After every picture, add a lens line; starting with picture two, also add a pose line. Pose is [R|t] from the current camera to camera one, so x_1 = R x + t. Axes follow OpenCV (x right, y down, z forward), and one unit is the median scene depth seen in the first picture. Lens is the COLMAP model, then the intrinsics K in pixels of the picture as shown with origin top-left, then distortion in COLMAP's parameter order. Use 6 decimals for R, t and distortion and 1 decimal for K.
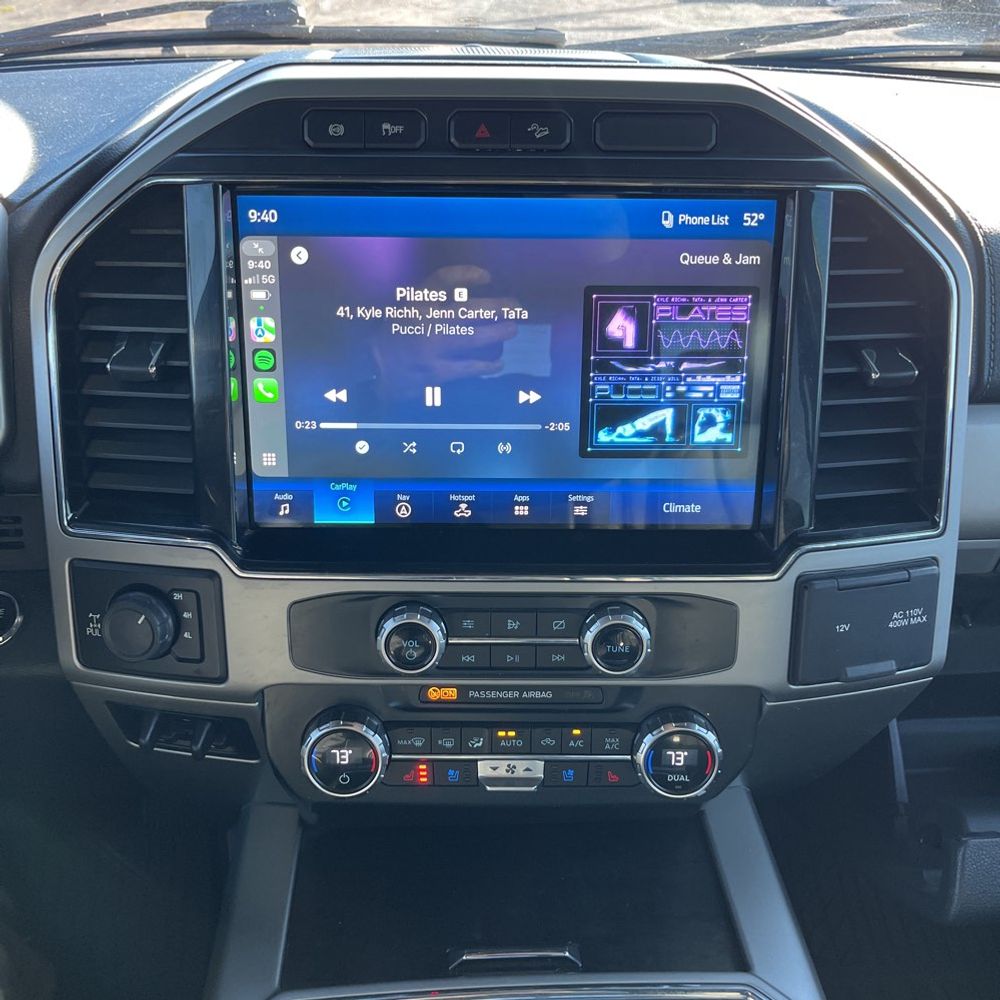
lens RADIAL K [[1030.1, 0, 488.4], [0, 1030.1, 521.6], [0, 0, 1]] dist [0.018545, 0.000000]
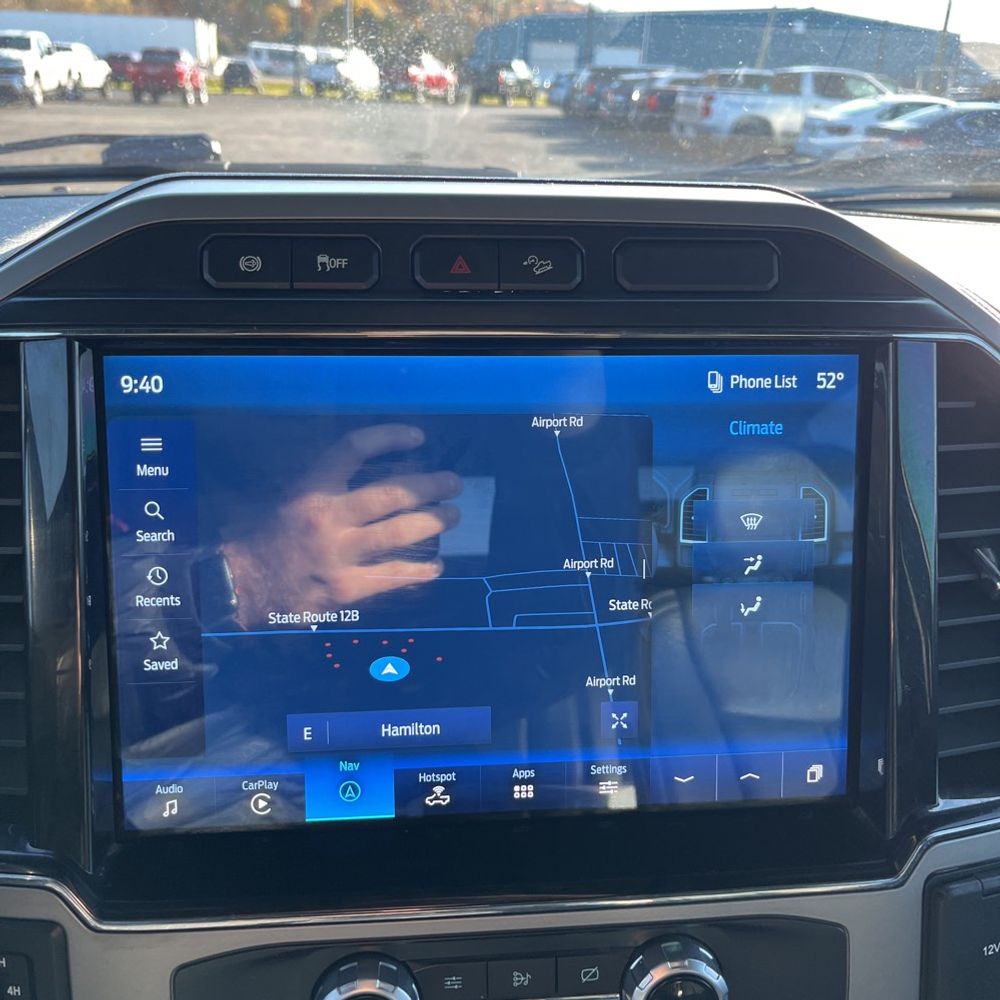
lens RADIAL K [[1030.1, 0, 501.5], [0, 1030.1, 500.0], [0, 0, 1]] dist [0.018545, 0.000000]
pose [[0.996114, -0.021528, 0.085399, -0.039294], [0.034502, 0.987546, -0.153499, -0.103518], [-0.081031, 0.155849, 0.984452, 0.308350]]
